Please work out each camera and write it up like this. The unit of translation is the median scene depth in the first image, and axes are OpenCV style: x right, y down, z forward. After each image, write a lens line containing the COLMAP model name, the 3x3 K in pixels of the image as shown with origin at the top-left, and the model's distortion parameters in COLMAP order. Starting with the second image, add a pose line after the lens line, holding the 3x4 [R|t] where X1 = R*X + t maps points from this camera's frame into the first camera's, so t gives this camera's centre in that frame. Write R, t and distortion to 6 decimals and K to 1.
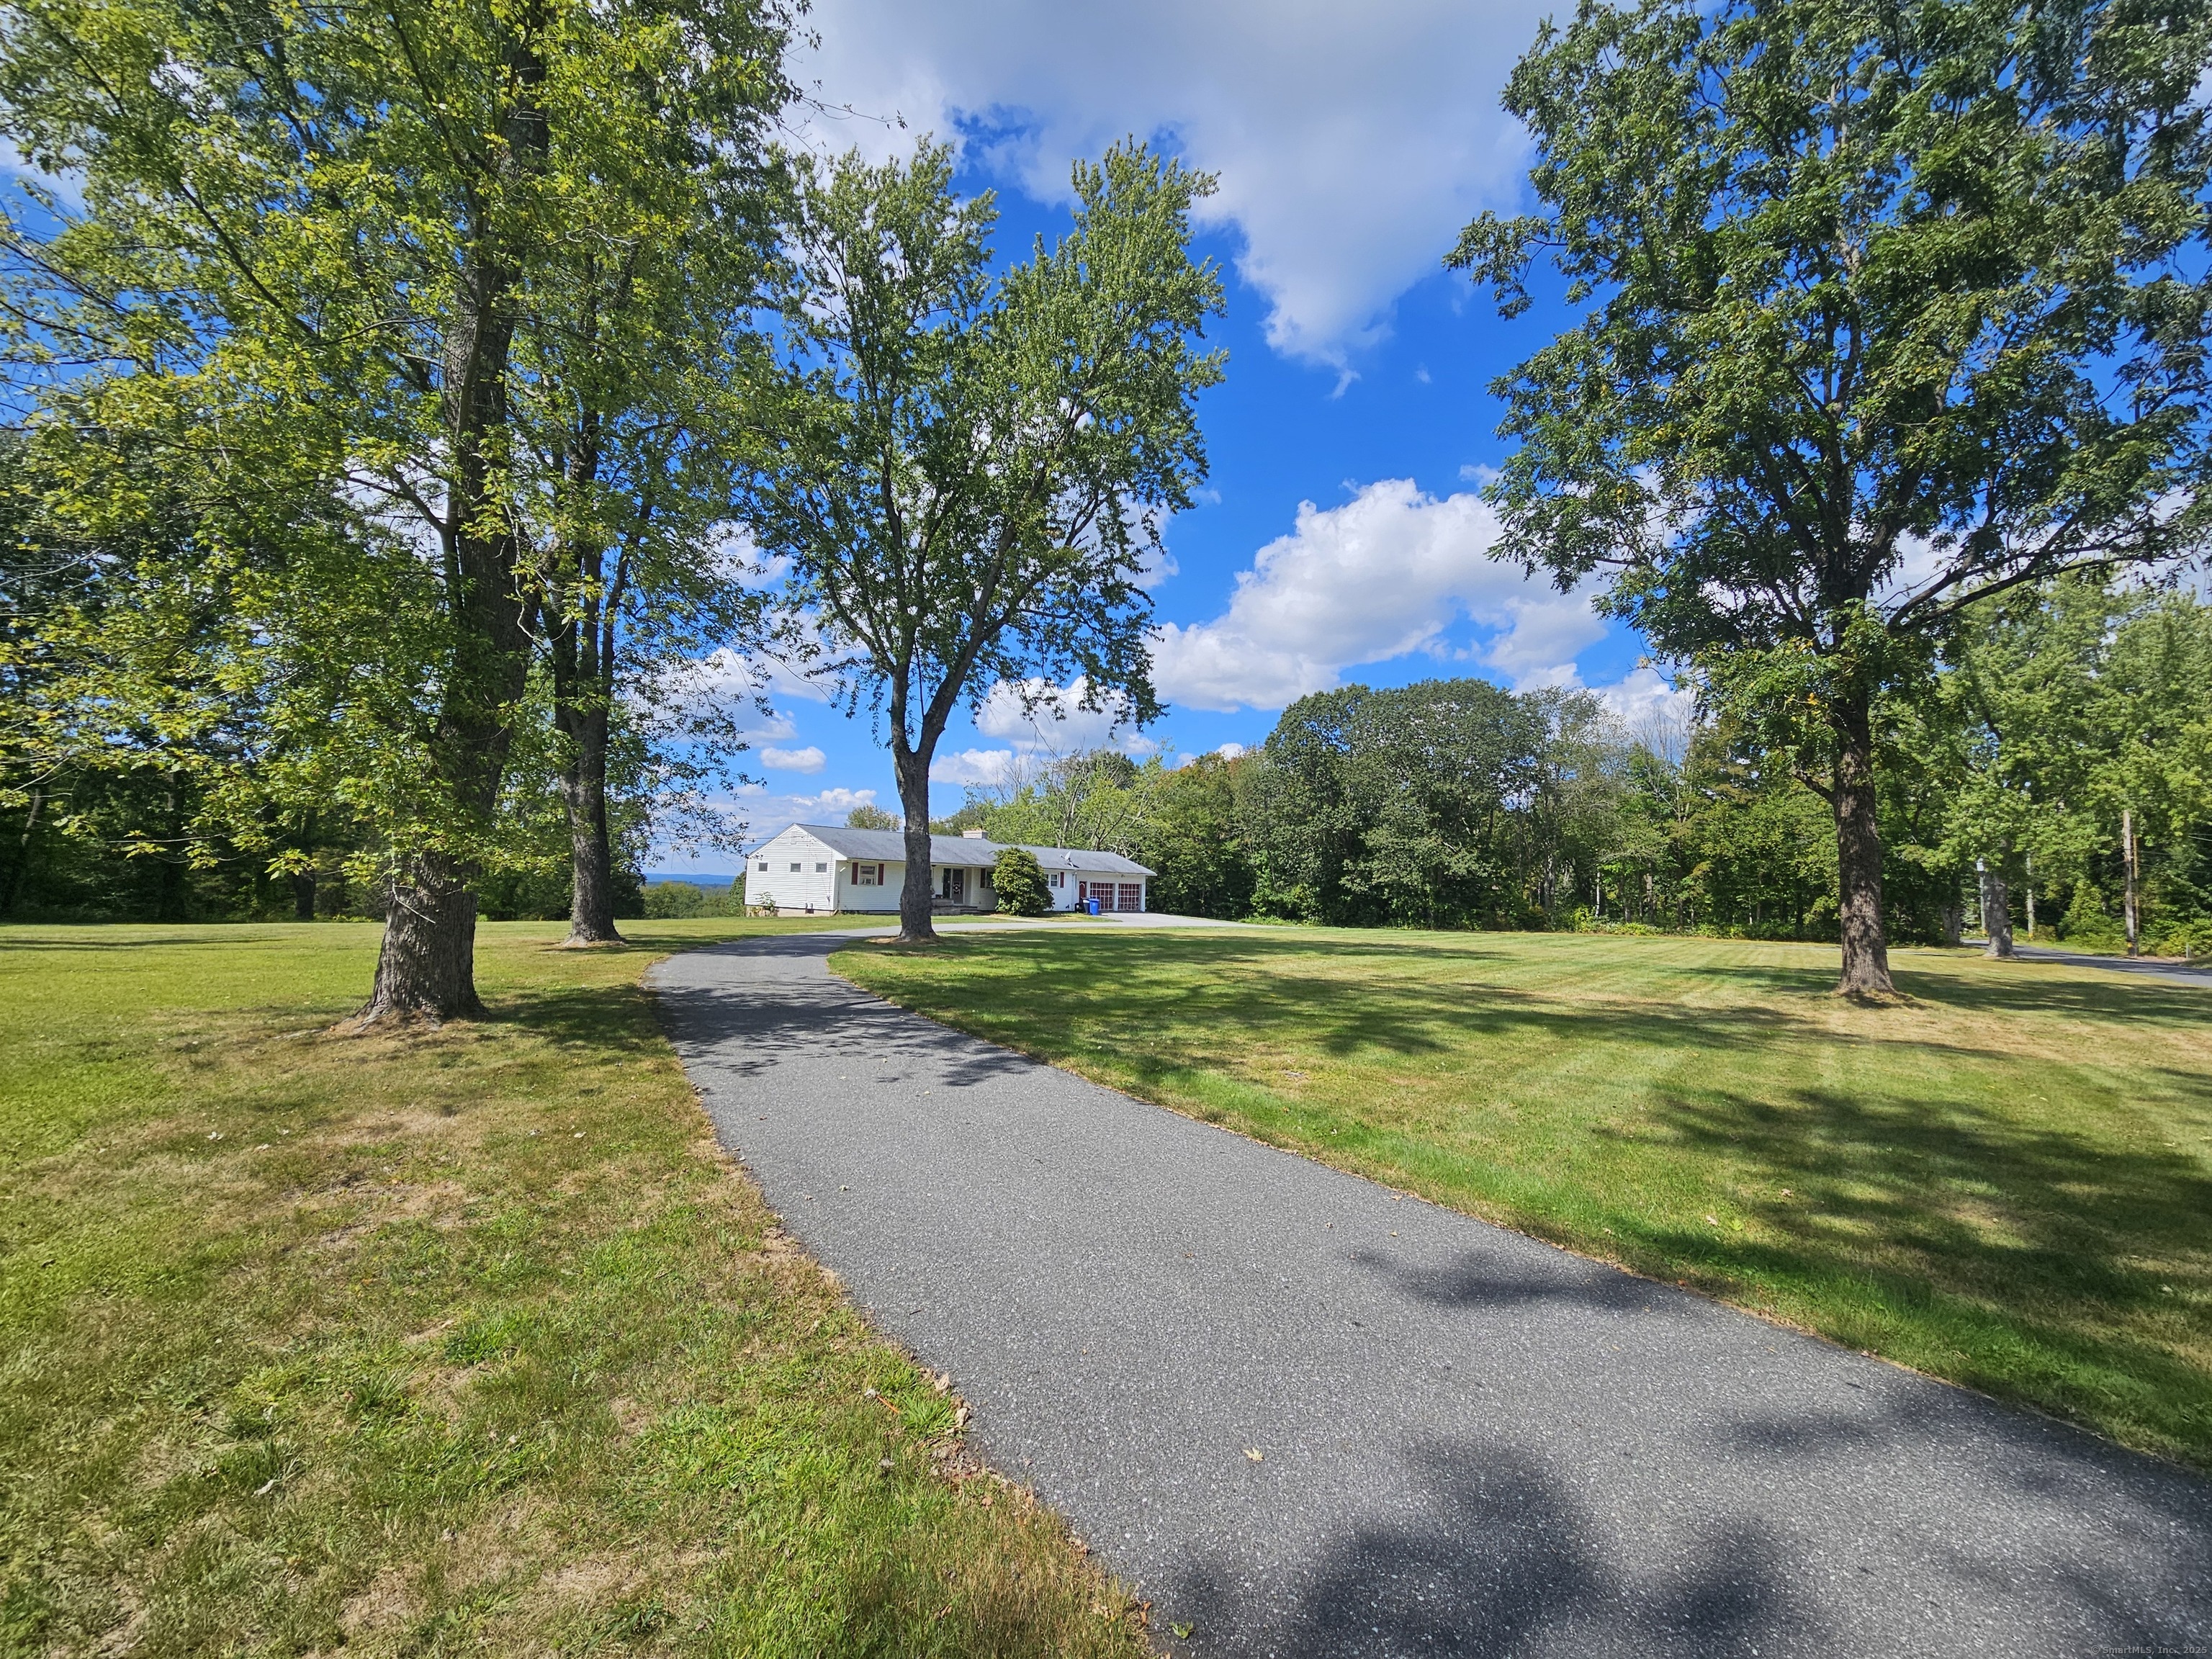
lens RADIAL K [[905.1, 0, 1101.8], [0, 905.1, 842.2], [0, 0, 1]] dist [-0.001546, -0.000217]
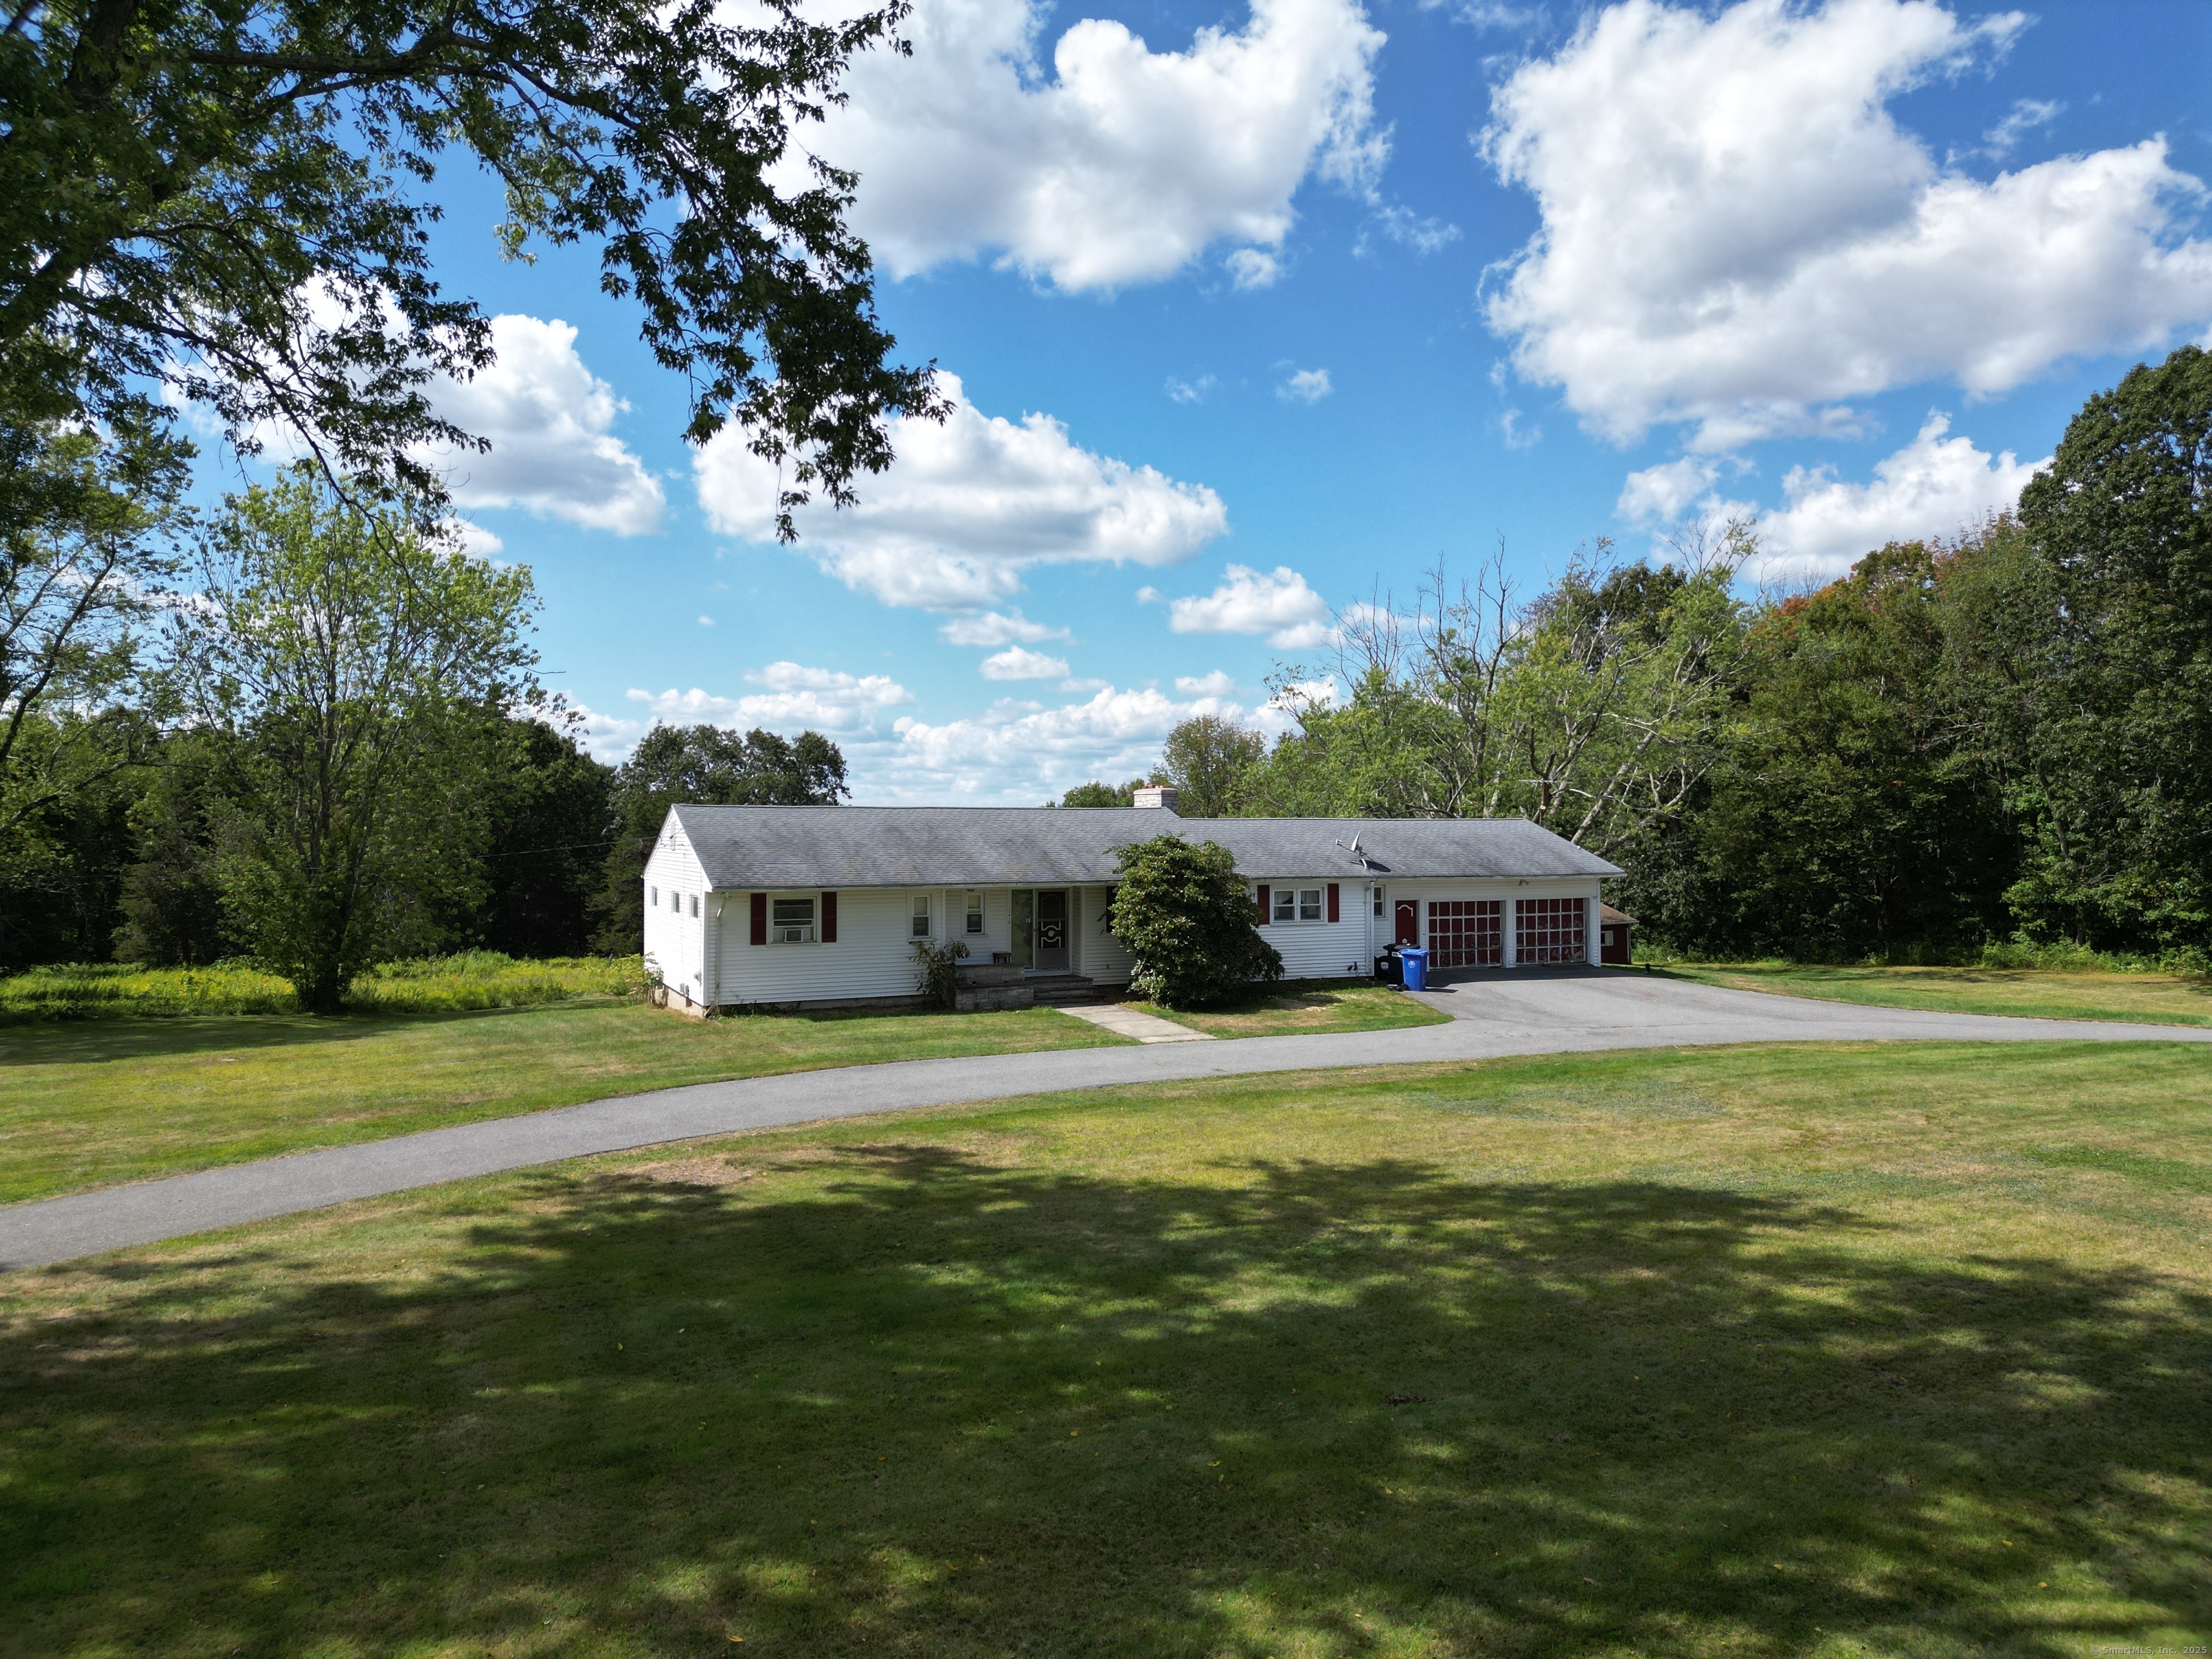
lens RADIAL K [[1536.9, 0, 1106.0], [0, 1536.9, 829.5], [0, 0, 1]] dist [0.023552, 0.000138]
pose [[0.903001, -0.030416, -0.428561, 0.146402], [0.051460, 0.997967, 0.037601, -0.020771], [0.426546, -0.056008, 0.902730, 0.302647]]
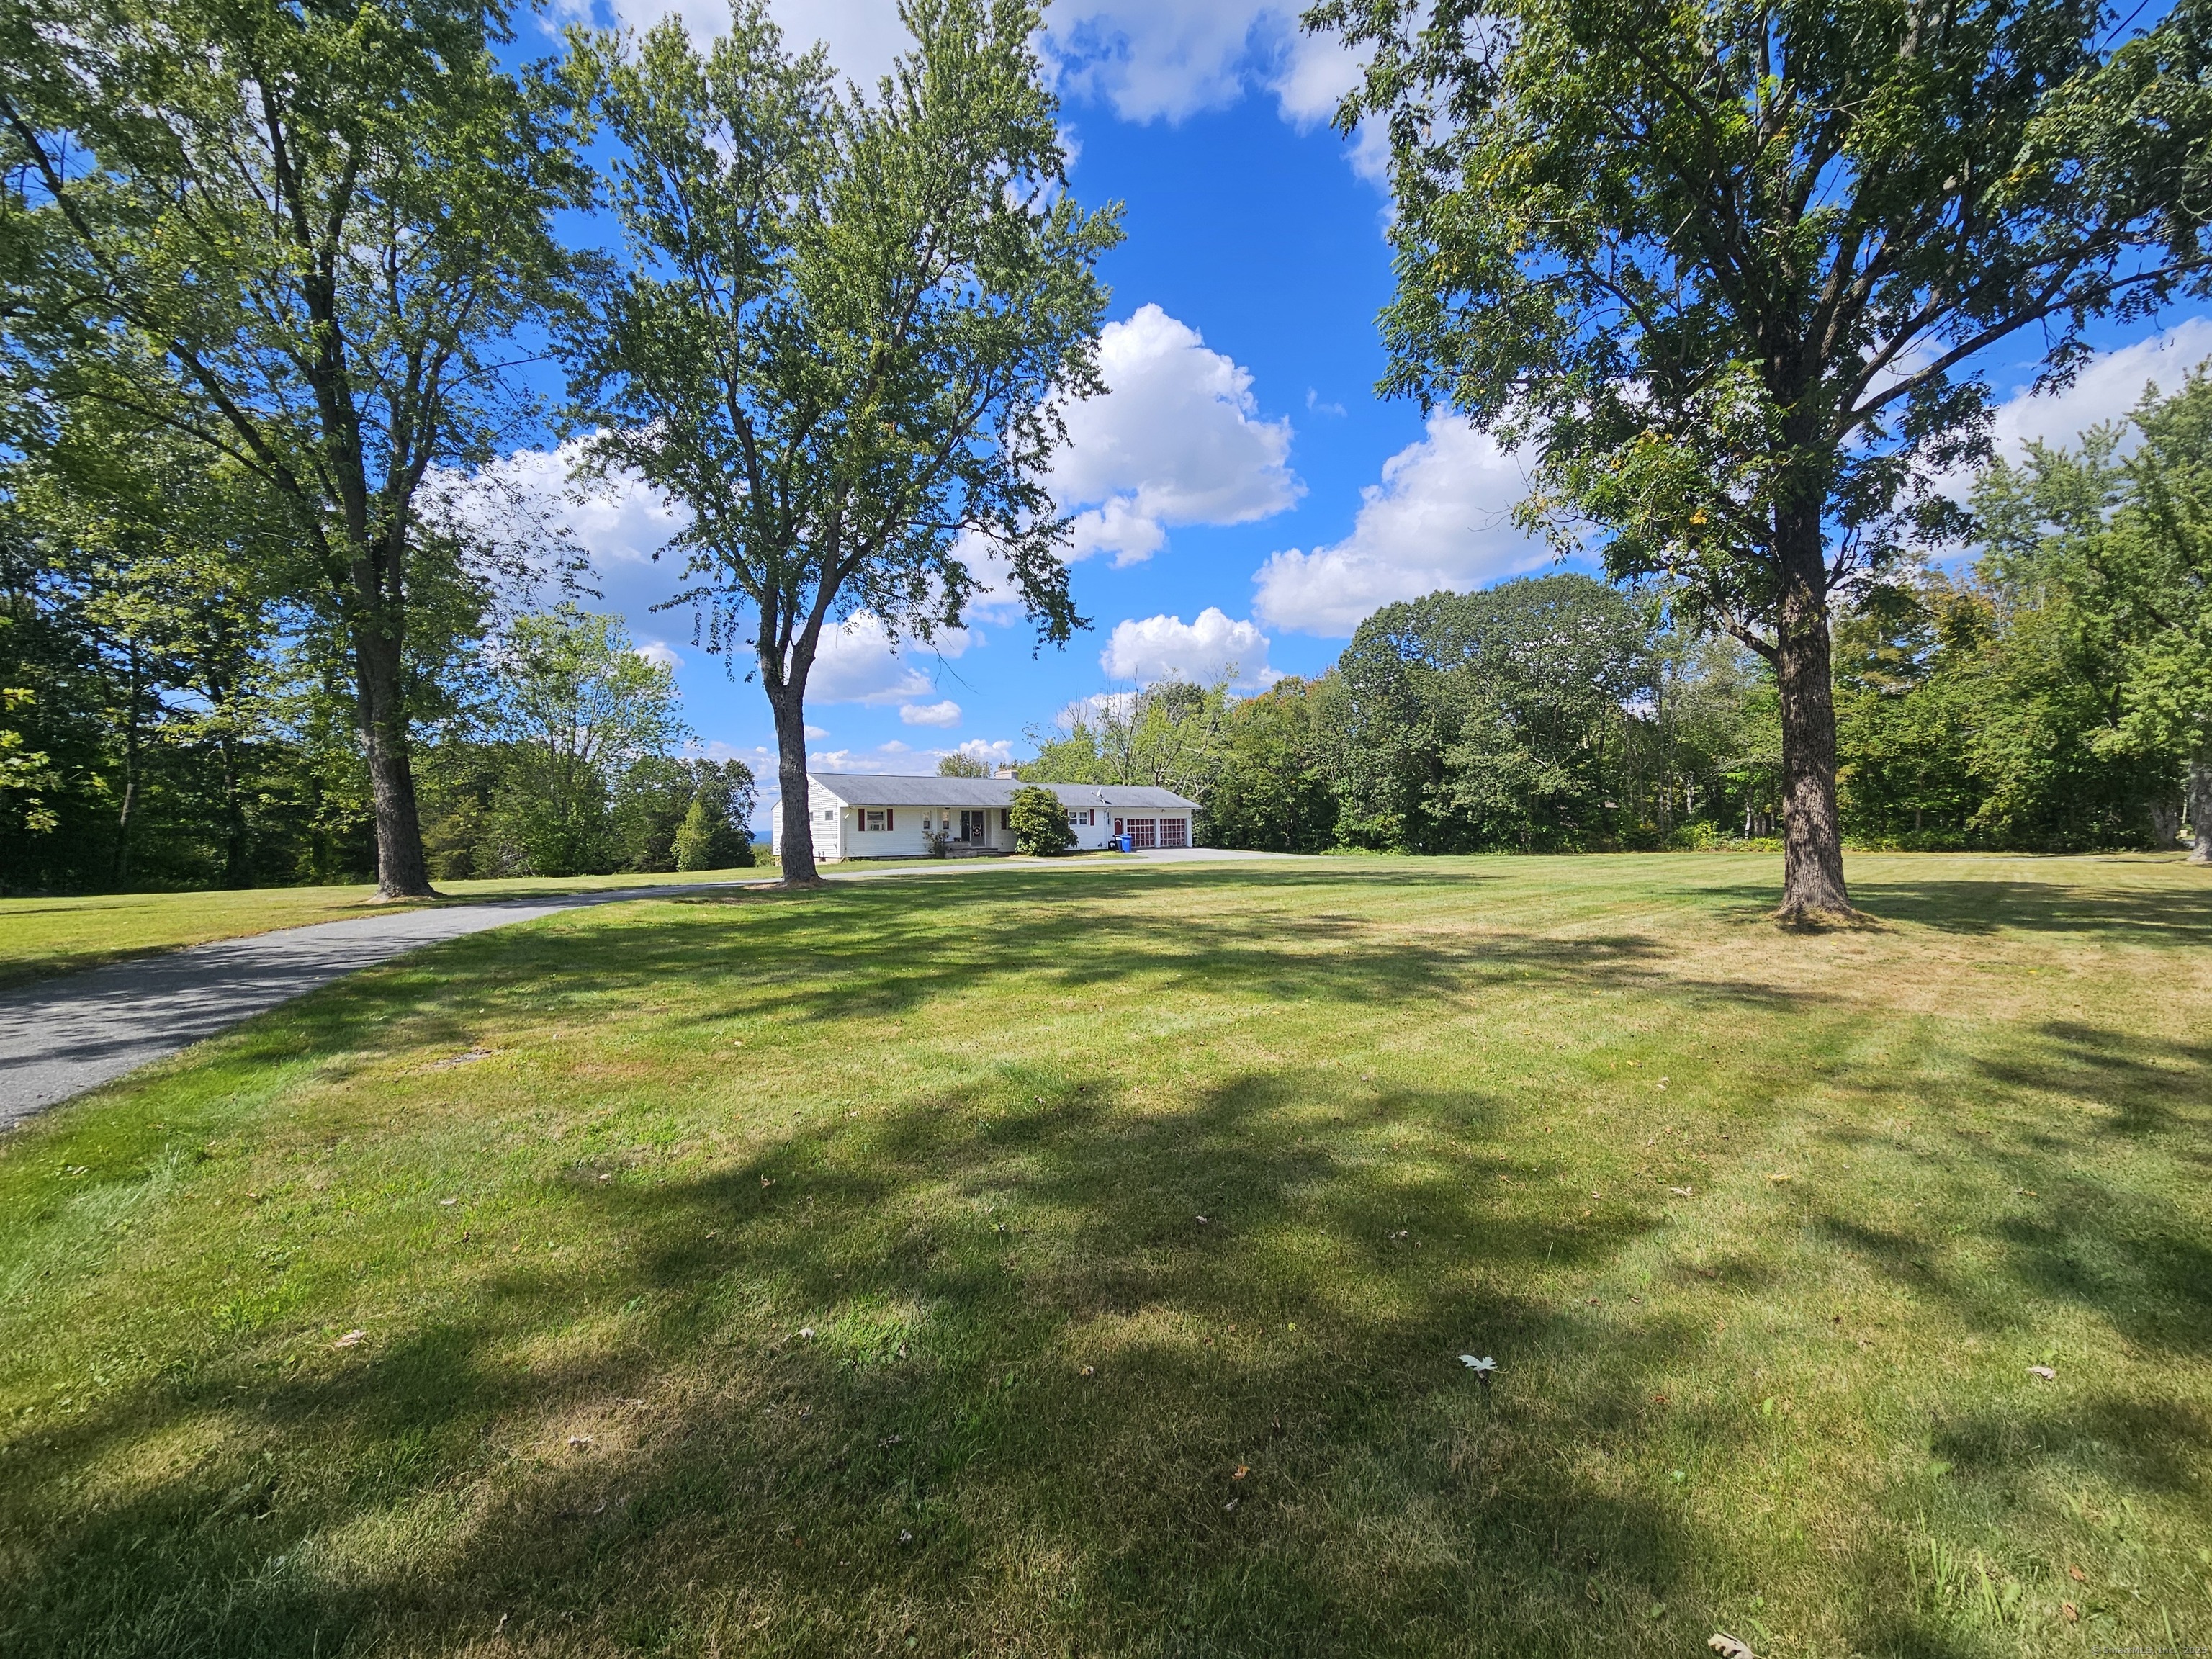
lens RADIAL K [[904.6, 0, 1106.0], [0, 904.6, 829.5], [0, 0, 1]] dist [-0.001120, 0.000136]
pose [[0.988061, -0.042433, -0.148105, 0.101952], [0.049965, 0.997620, 0.047509, 0.008638], [0.145737, -0.054342, 0.987830, 0.046971]]
